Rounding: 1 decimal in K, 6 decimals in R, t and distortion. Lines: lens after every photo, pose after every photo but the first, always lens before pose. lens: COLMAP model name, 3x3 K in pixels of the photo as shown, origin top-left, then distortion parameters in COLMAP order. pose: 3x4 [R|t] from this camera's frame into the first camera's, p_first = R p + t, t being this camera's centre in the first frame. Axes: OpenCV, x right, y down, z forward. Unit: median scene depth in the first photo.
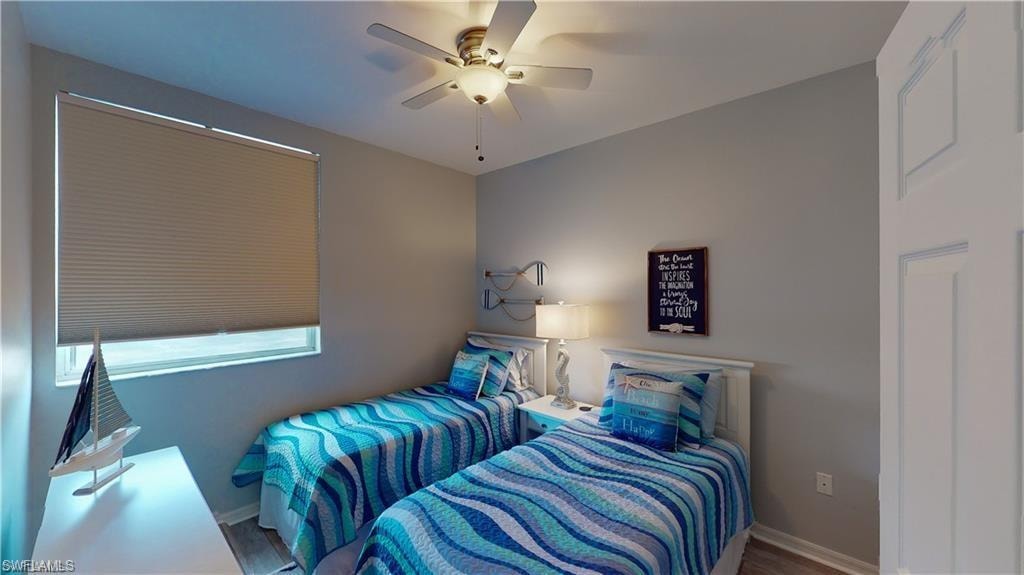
lens RADIAL K [[375.0, 0, 512.6], [0, 375.0, 288.9], [0, 0, 1]] dist [0.002566, 0.000162]
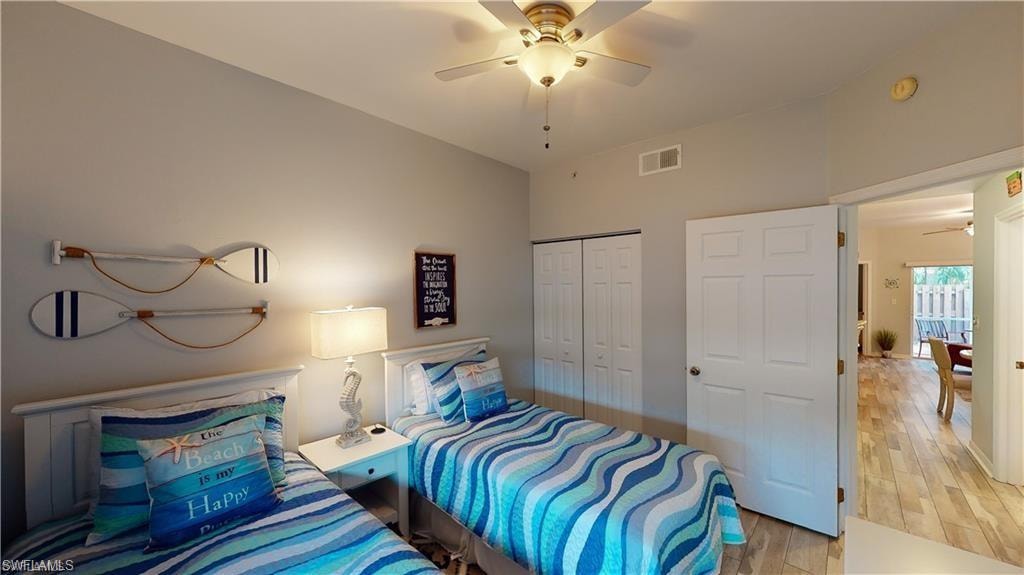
lens RADIAL K [[375.0, 0, 512.6], [0, 375.0, 288.9], [0, 0, 1]] dist [0.002566, 0.000162]
pose [[-0.004281, -0.004177, 0.999982, -0.711604], [0.006999, 0.999967, 0.004207, 0.000684], [-0.999966, 0.007017, -0.004251, 0.769979]]
